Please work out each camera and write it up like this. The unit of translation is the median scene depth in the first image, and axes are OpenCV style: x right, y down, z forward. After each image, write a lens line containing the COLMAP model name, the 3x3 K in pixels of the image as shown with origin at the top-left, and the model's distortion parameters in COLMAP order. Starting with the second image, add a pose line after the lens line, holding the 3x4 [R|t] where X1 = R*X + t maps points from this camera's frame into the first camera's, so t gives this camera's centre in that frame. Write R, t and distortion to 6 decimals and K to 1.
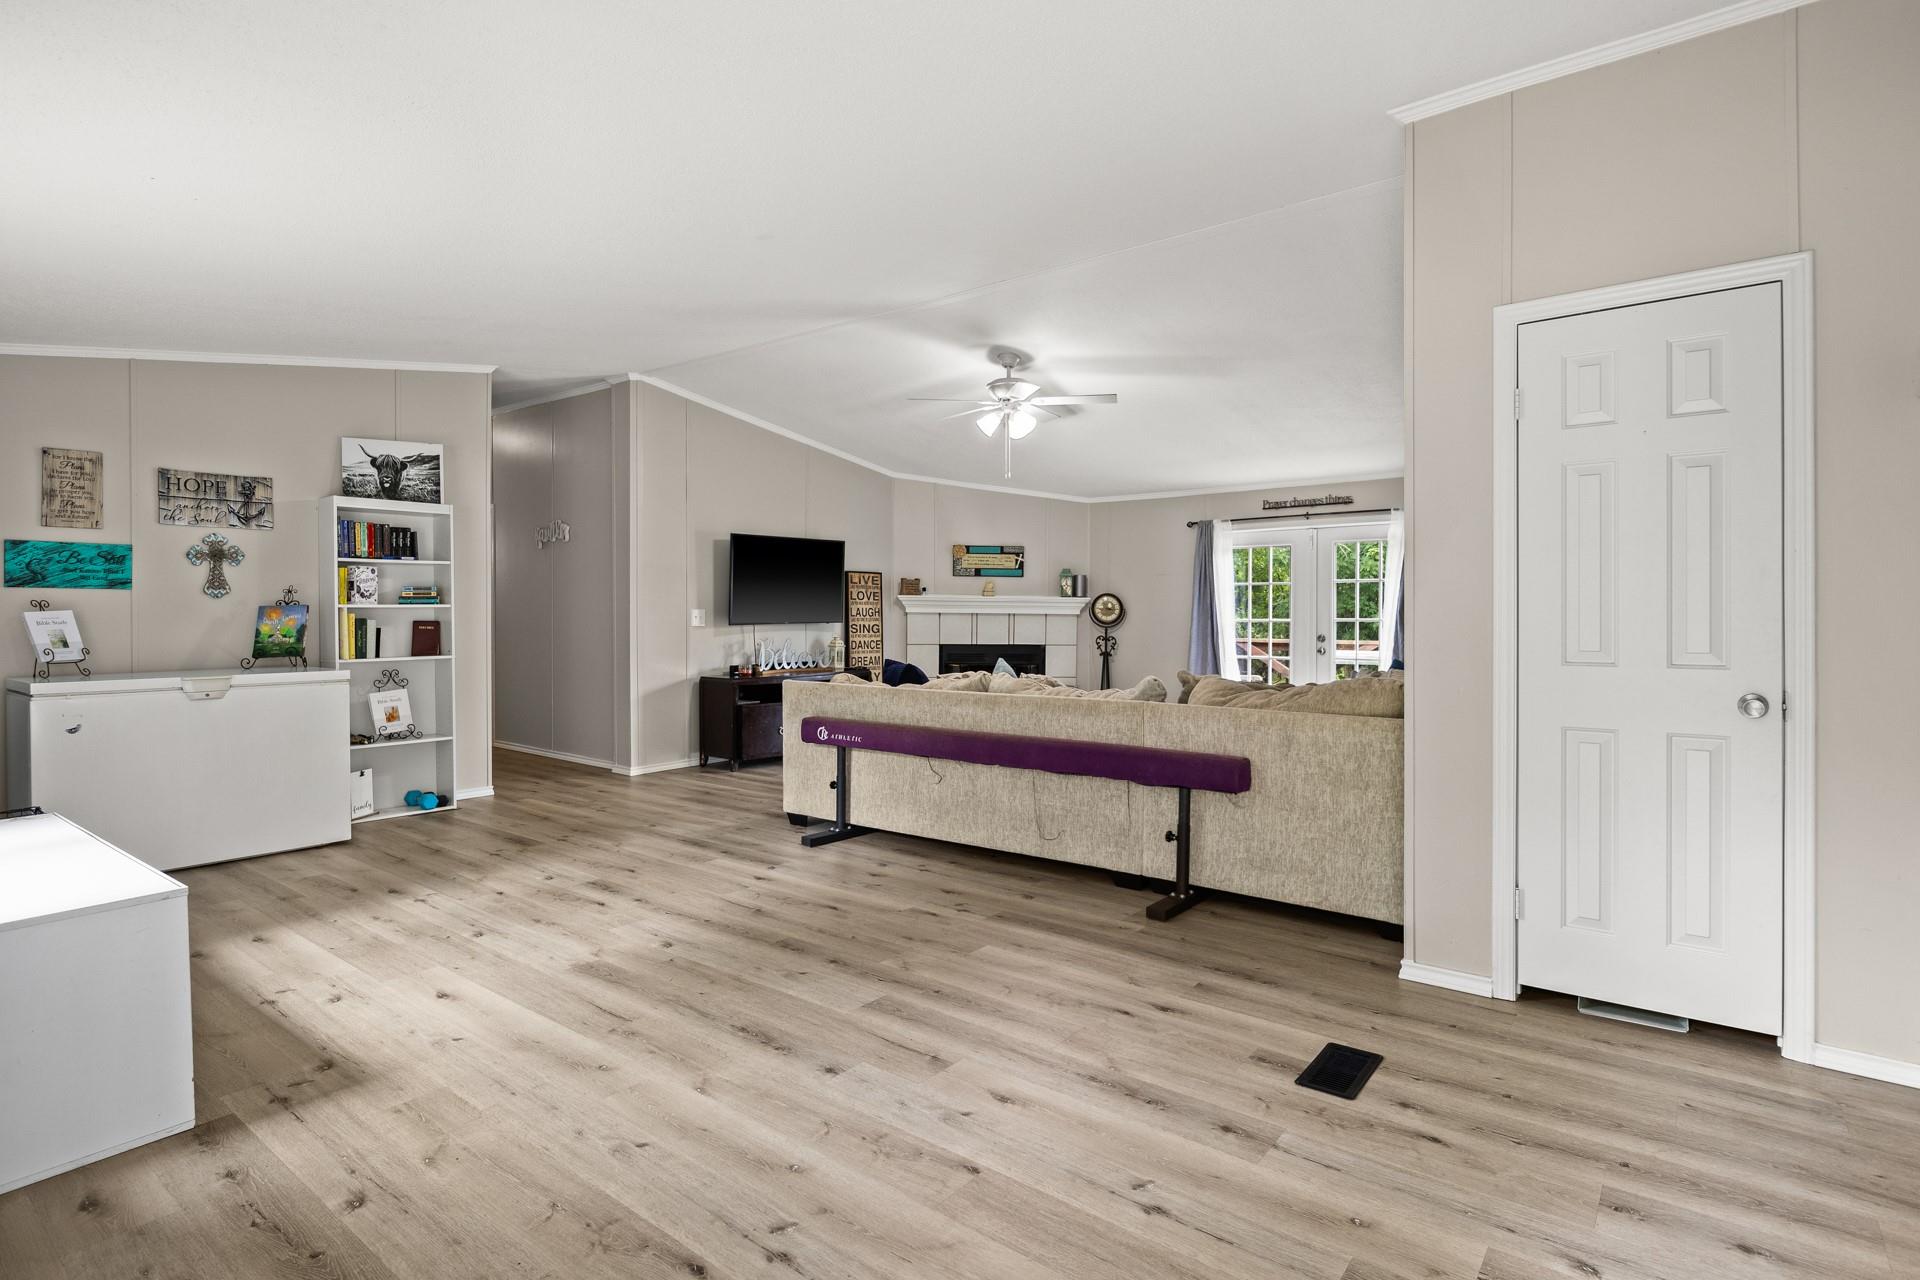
lens RADIAL K [[973.0, 0, 963.0], [0, 973.0, 636.9], [0, 0, 1]] dist [0.023912, -0.001790]
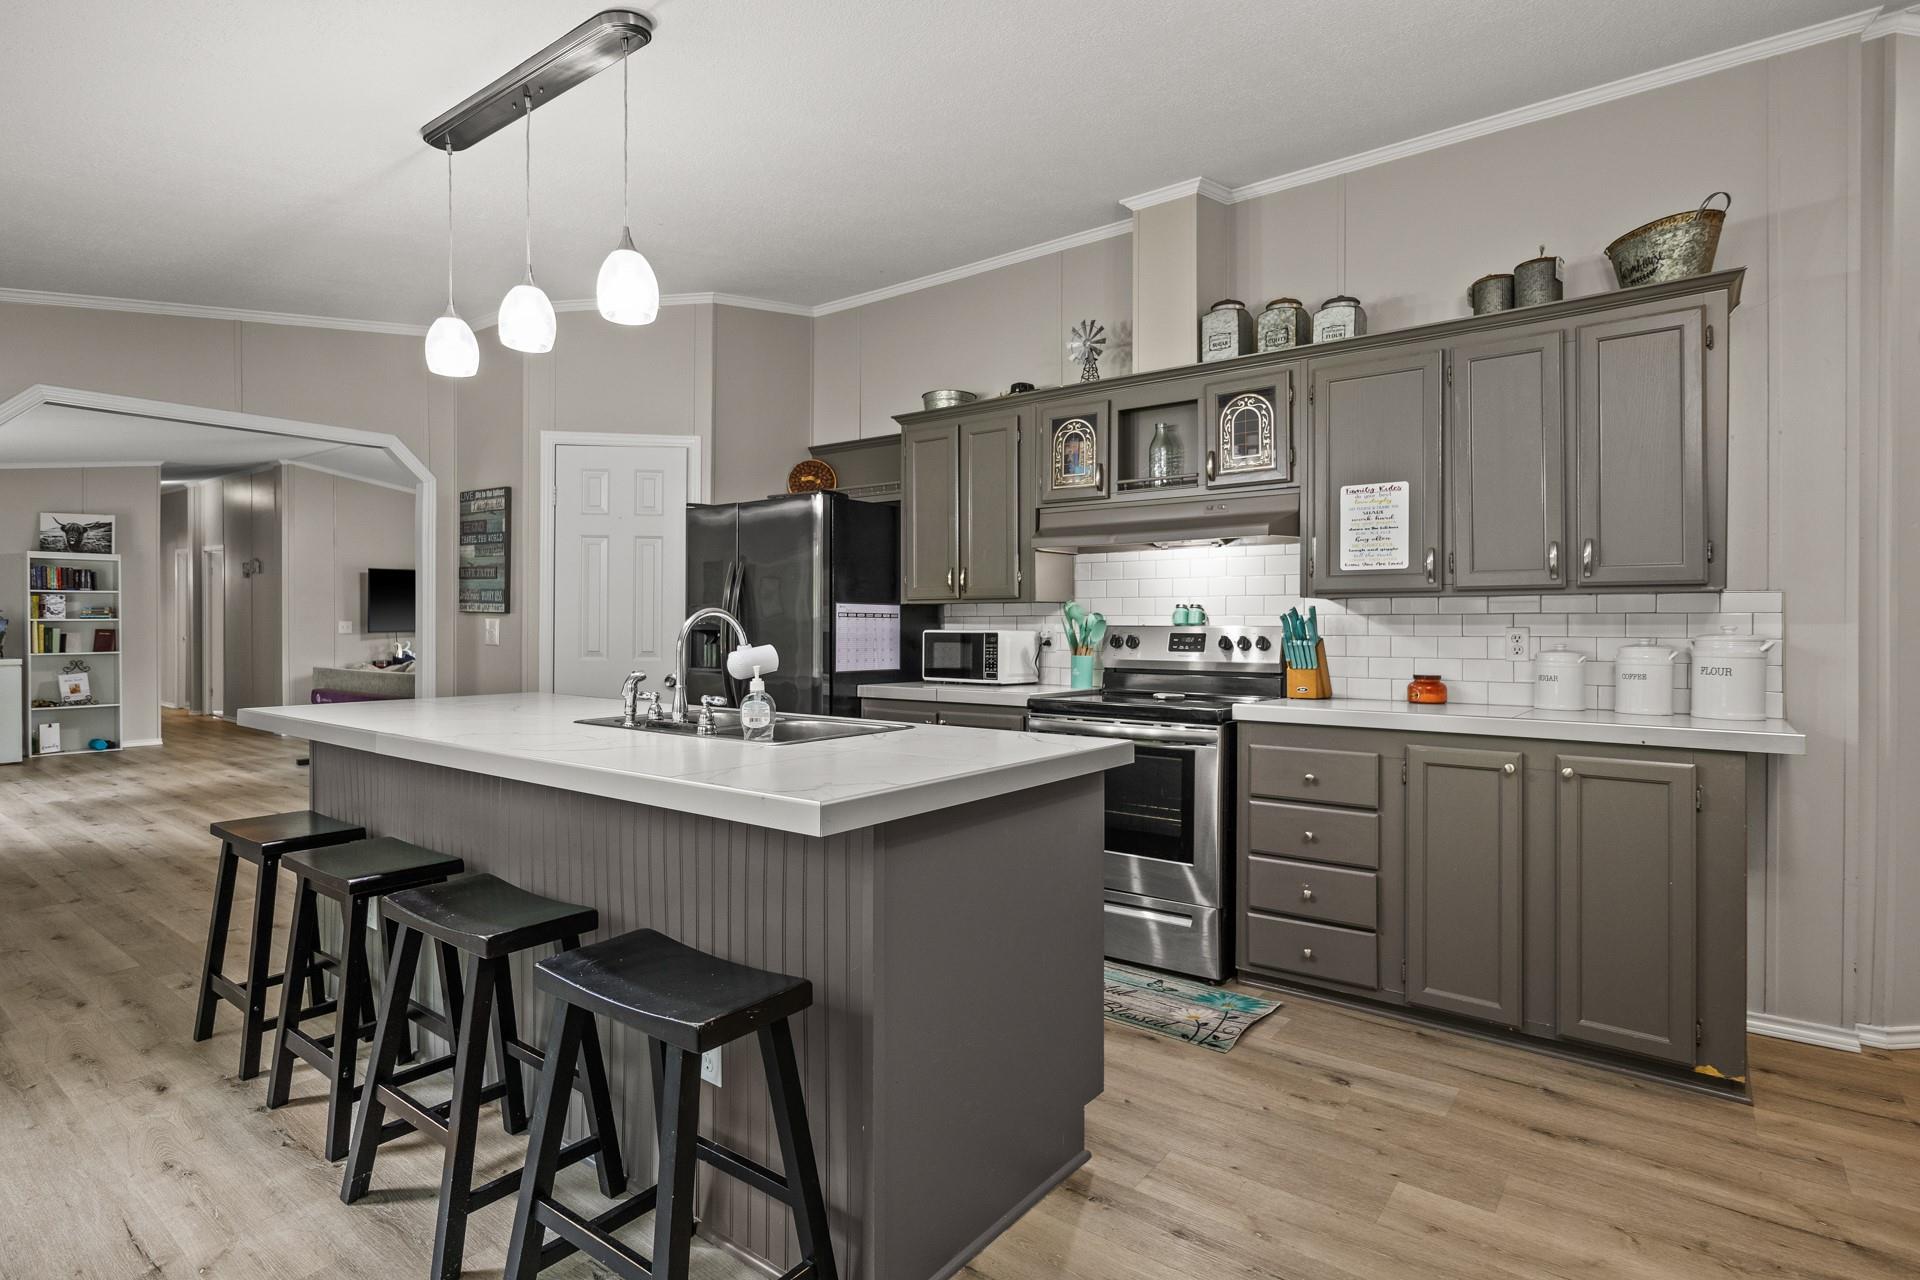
lens RADIAL K [[973.0, 0, 957.0], [0, 973.0, 635.0], [0, 0, 1]] dist [0.023912, -0.001790]
pose [[0.999807, 0.004633, 0.019104, 0.830413], [-0.004474, 0.999955, -0.008388, 0.000227], [-0.019142, 0.008301, 0.999782, -0.634388]]
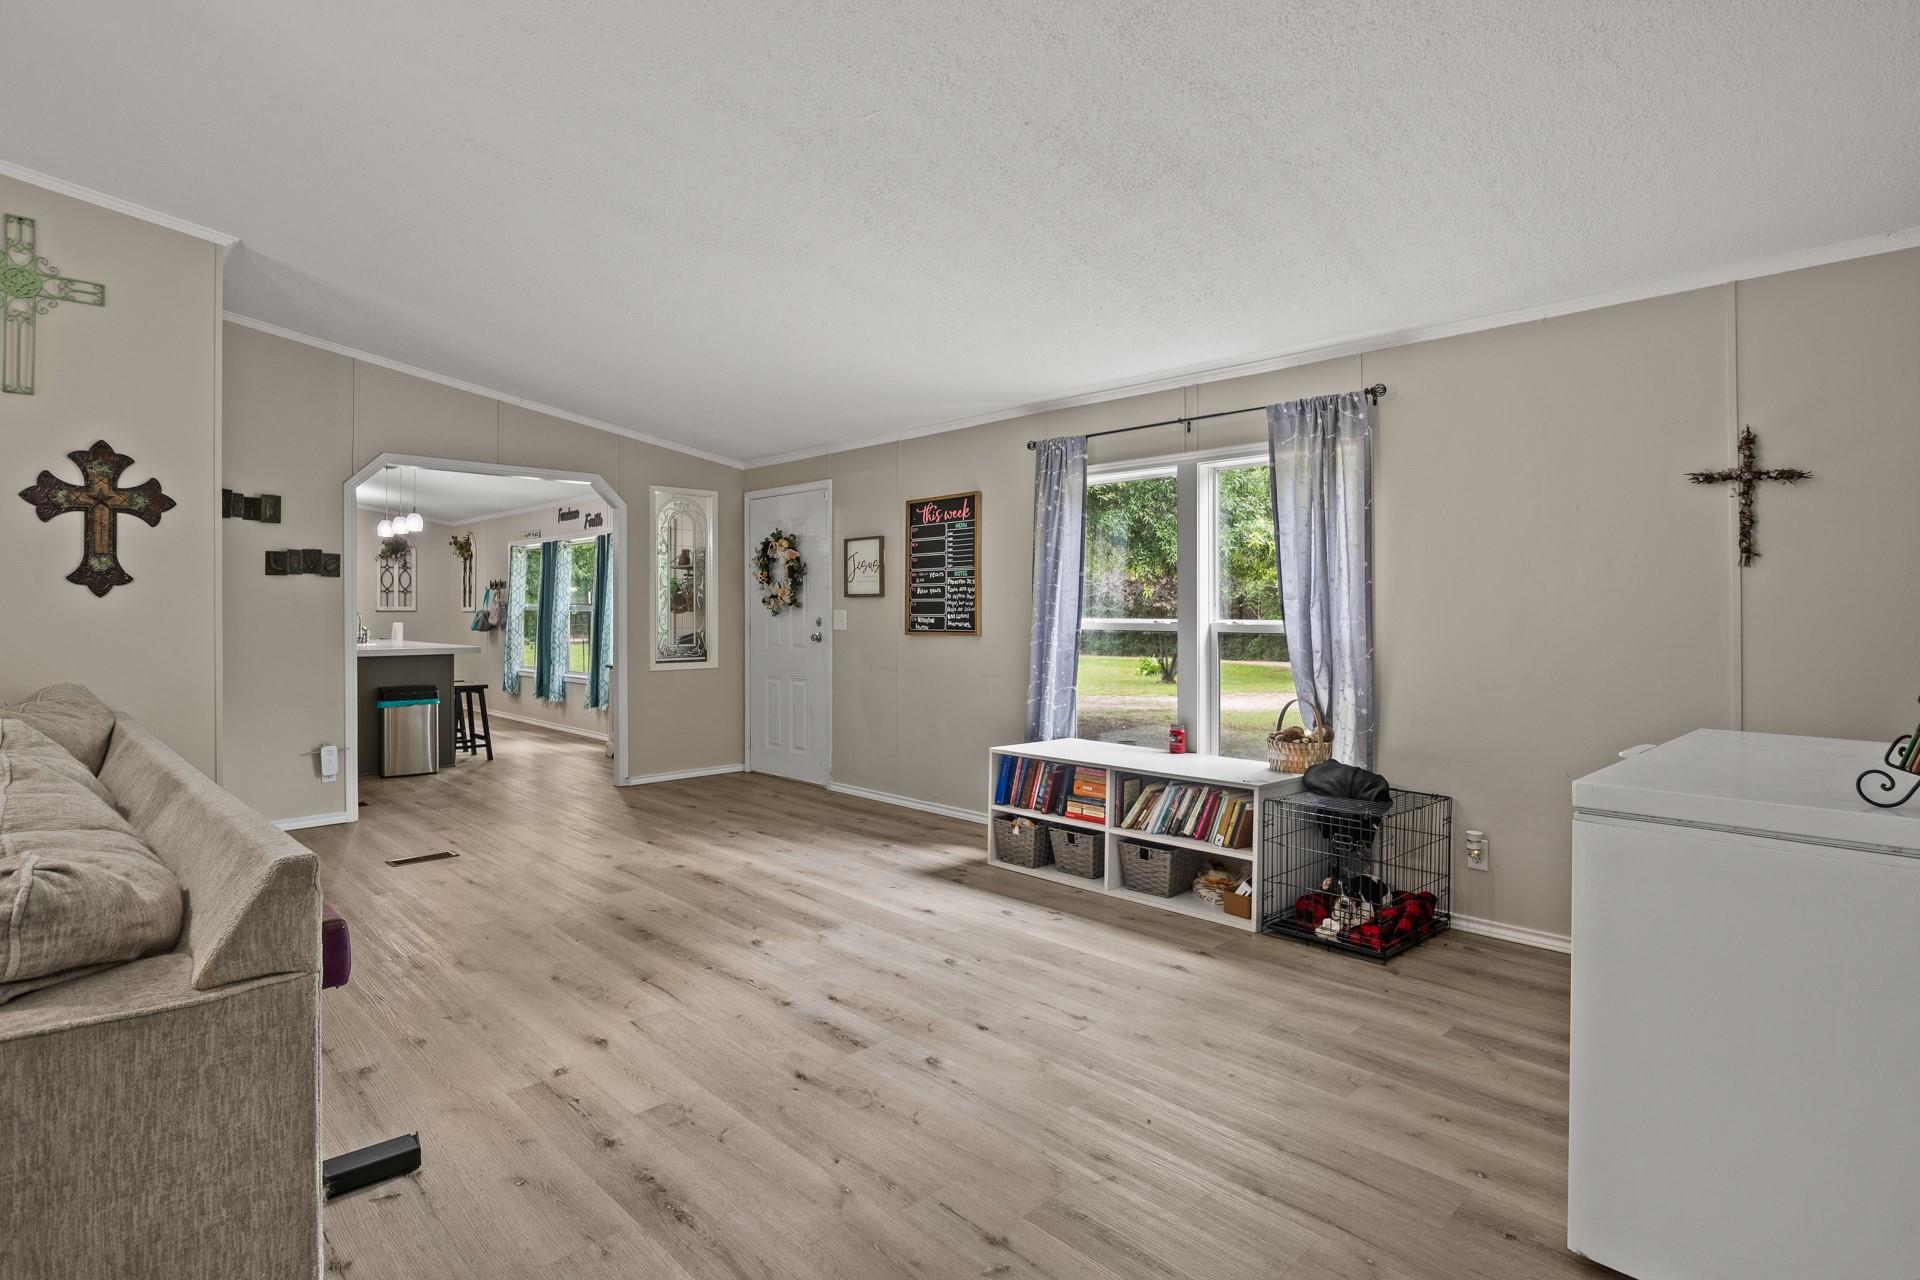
lens RADIAL K [[973.0, 0, 957.7], [0, 973.0, 626.6], [0, 0, 1]] dist [0.023912, -0.001790]
pose [[-0.991218, 0.006595, 0.132070, -0.386163], [0.011012, 0.999403, 0.032744, -0.026798], [-0.131776, 0.033910, -0.990699, 1.175571]]
